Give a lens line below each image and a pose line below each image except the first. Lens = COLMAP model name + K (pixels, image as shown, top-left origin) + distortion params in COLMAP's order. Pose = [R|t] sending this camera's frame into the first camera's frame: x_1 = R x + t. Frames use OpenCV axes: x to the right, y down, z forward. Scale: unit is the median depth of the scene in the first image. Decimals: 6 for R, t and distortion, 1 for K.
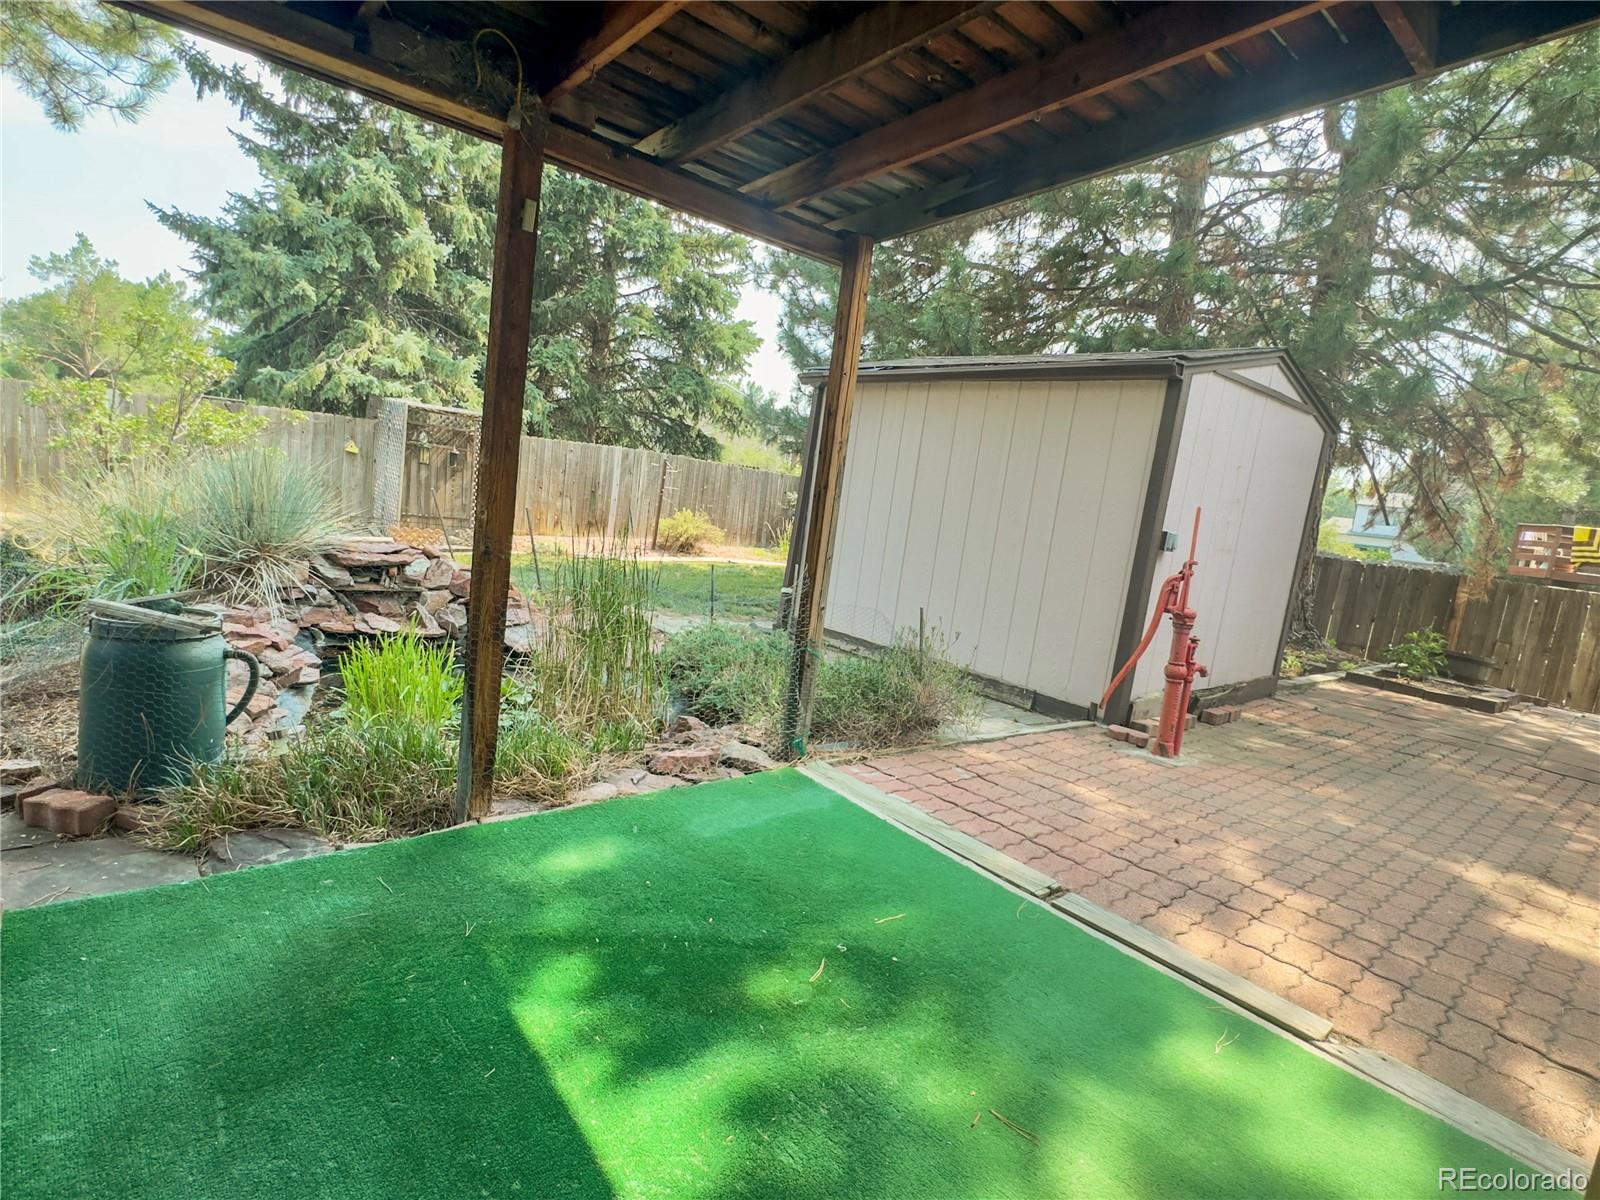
lens RADIAL K [[831.5, 0, 800.0], [0, 831.5, 600.0], [0, 0, 1]] dist [-0.000906, -0.001540]
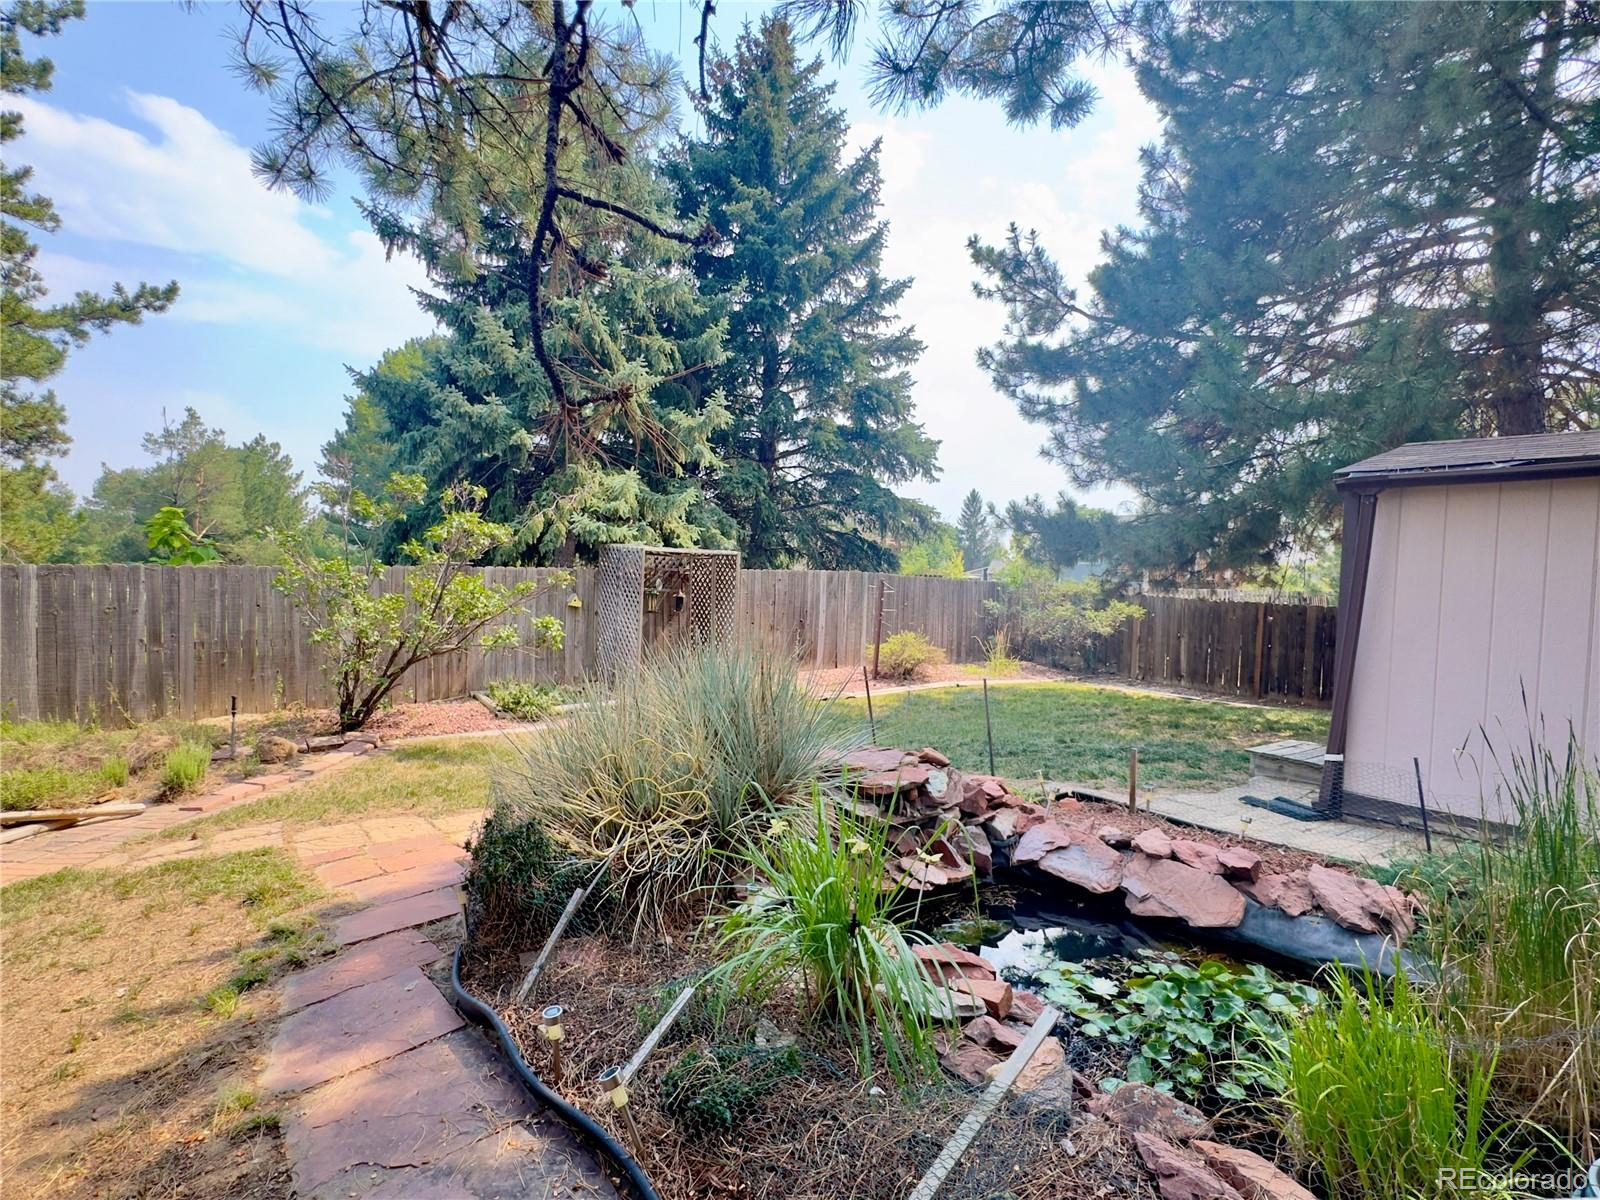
lens RADIAL K [[831.5, 0, 800.0], [0, 831.5, 600.0], [0, 0, 1]] dist [-0.000906, -0.001540]
pose [[0.994683, -0.090352, -0.049413, -0.223714], [0.084221, 0.989841, -0.114550, -0.053921], [0.059261, 0.109780, 0.992188, 0.101183]]
